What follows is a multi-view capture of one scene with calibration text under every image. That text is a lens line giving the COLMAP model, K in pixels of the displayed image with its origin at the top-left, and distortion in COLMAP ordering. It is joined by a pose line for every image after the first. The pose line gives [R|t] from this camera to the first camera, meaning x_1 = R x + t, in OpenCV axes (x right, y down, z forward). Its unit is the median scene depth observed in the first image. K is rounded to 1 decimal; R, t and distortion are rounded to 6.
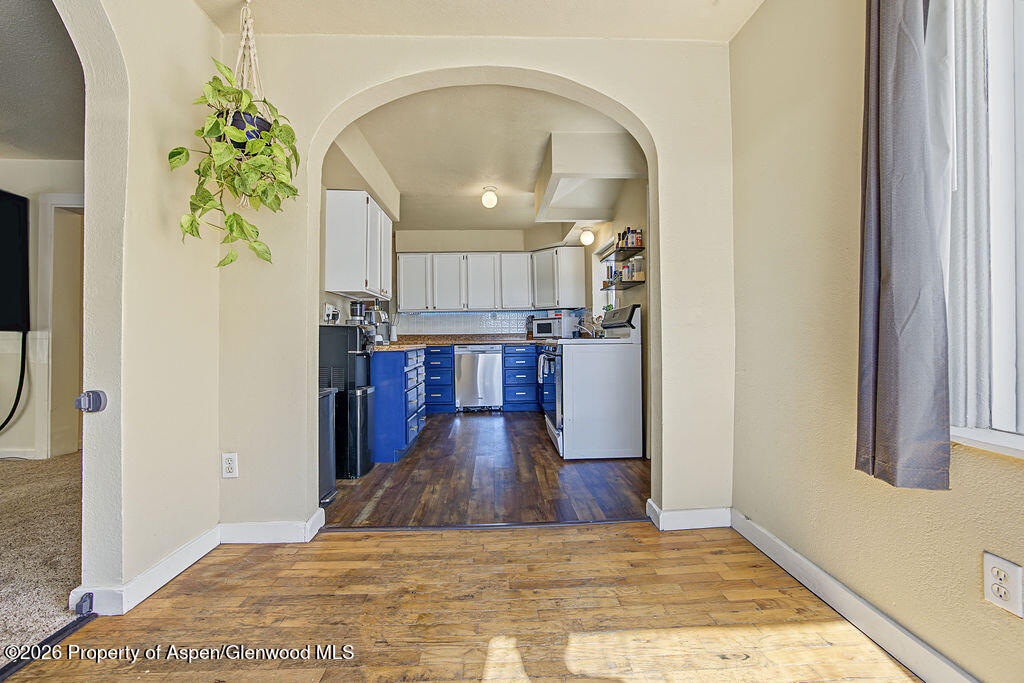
lens RADIAL K [[404.0, 0, 492.9], [0, 404.0, 338.2], [0, 0, 1]] dist [-0.013218, 0.002958]
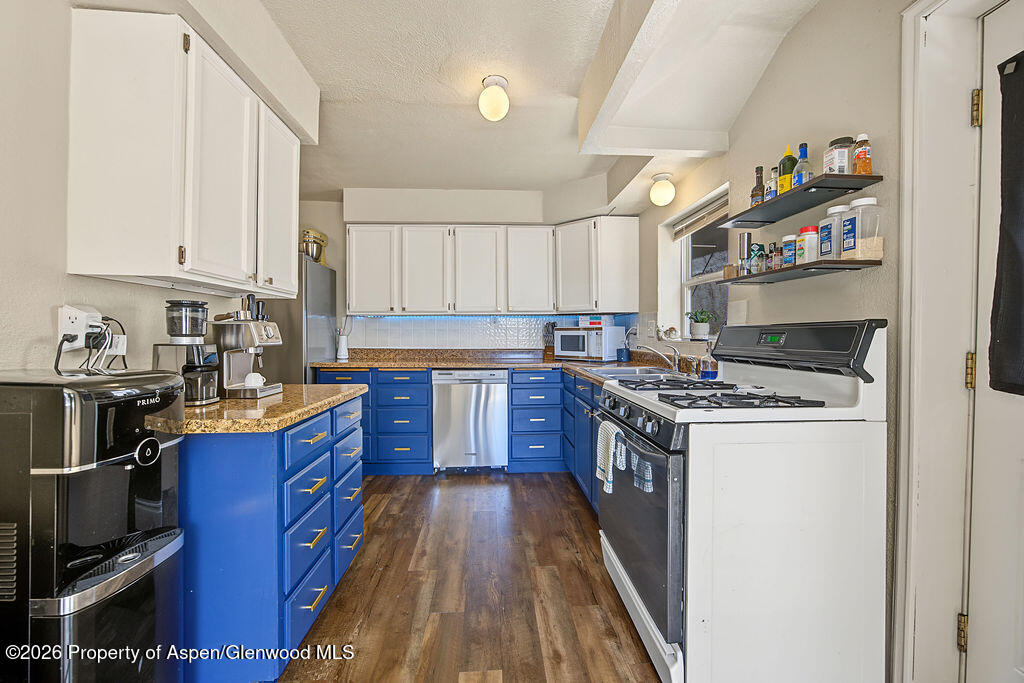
lens RADIAL K [[404.0, 0, 497.5], [0, 404.0, 336.3], [0, 0, 1]] dist [-0.013218, 0.002958]
pose [[0.999653, 0.010907, 0.023989, -0.009385], [-0.011025, 0.999928, 0.004767, -0.038525], [-0.023936, -0.005030, 0.999701, 0.368281]]
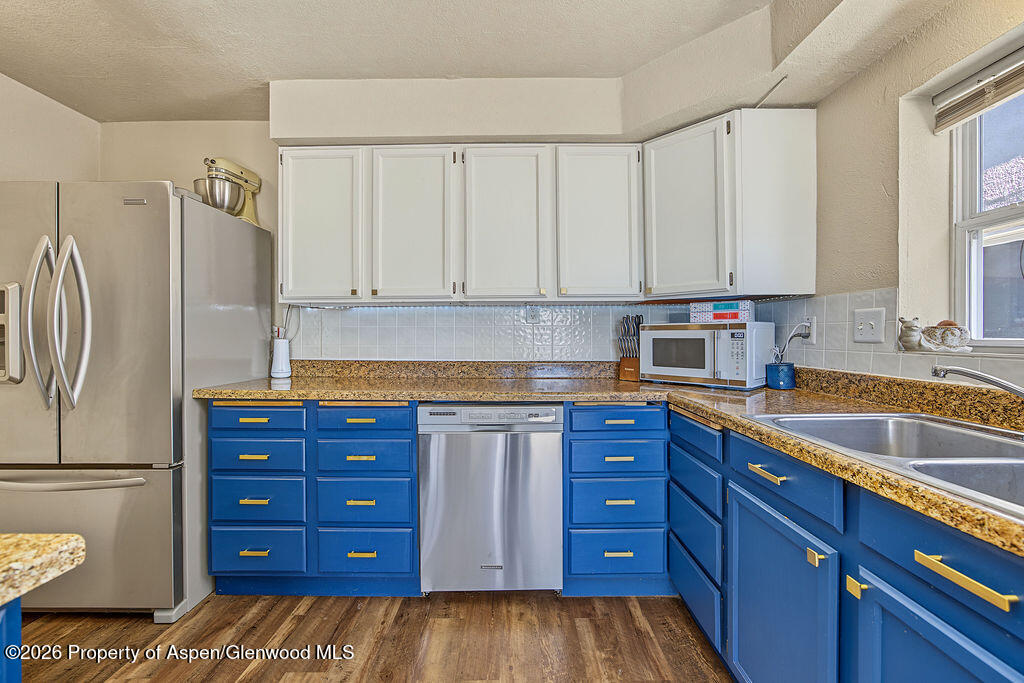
lens RADIAL K [[404.0, 0, 510.3], [0, 404.0, 336.3], [0, 0, 1]] dist [-0.013218, 0.002958]
pose [[0.999933, 0.009652, -0.006442, -0.018572], [-0.009644, 0.999953, 0.001250, -0.039274], [0.006454, -0.001188, 0.999978, 0.667916]]
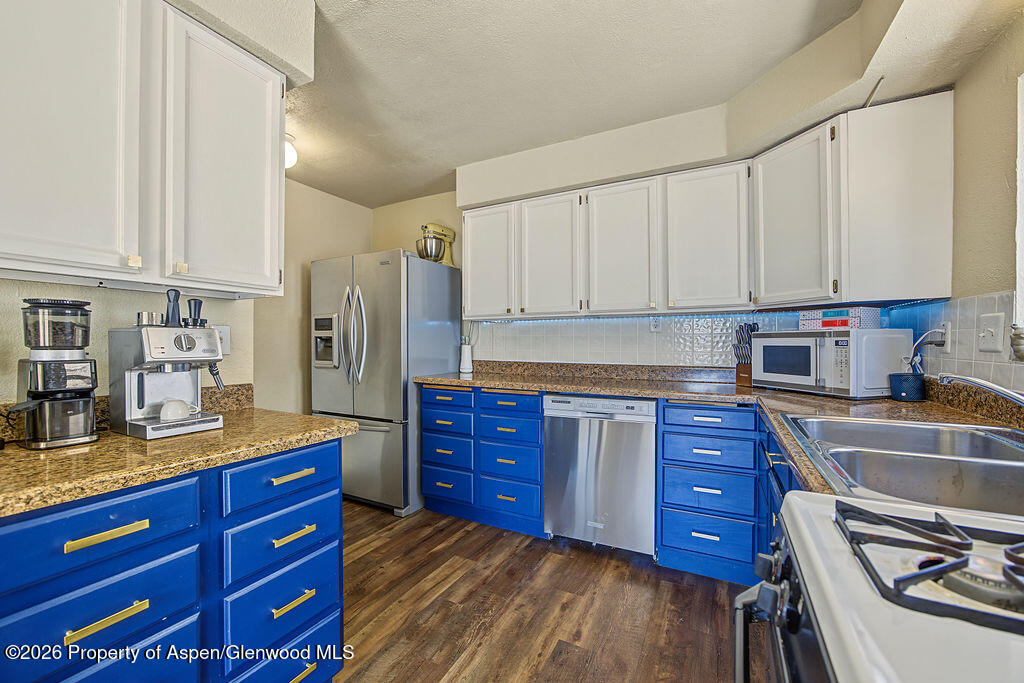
lens RADIAL K [[404.0, 0, 508.9], [0, 404.0, 345.7], [0, 0, 1]] dist [-0.013218, 0.002958]
pose [[0.883295, 0.014232, -0.468601, 0.078819], [-0.009158, 0.999872, 0.013106, -0.041230], [0.468727, -0.007285, 0.883313, 0.585781]]
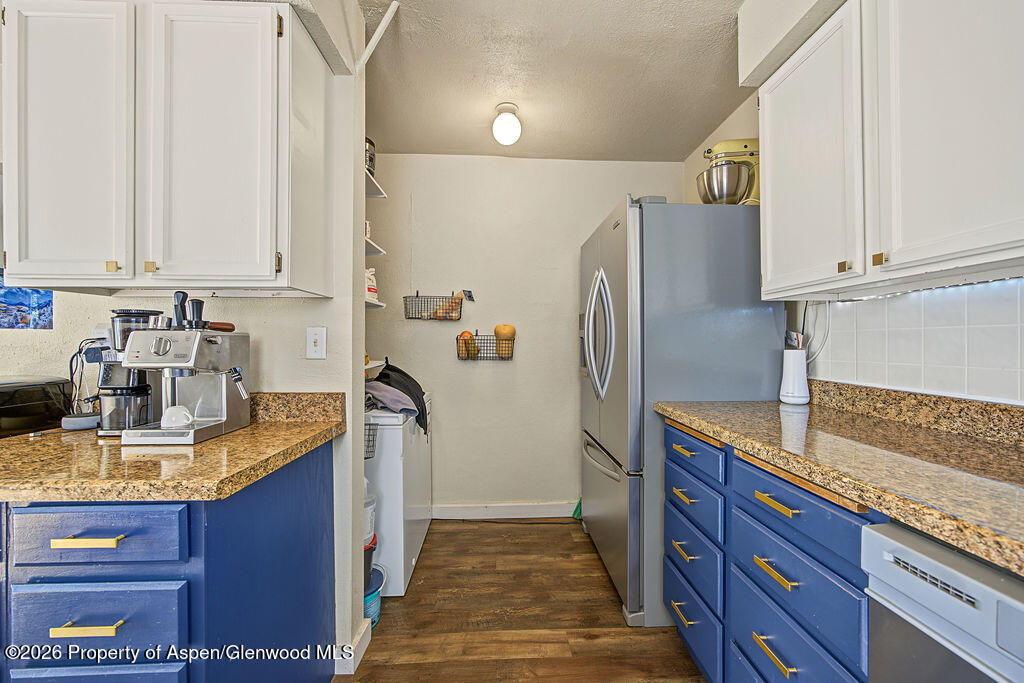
lens RADIAL K [[404.0, 0, 514.6], [0, 404.0, 343.9], [0, 0, 1]] dist [-0.013218, 0.002958]
pose [[0.054185, 0.010974, -0.998471, 0.031825], [0.000574, 0.999939, 0.011021, -0.041804], [0.998531, -0.001170, 0.054175, 0.872465]]
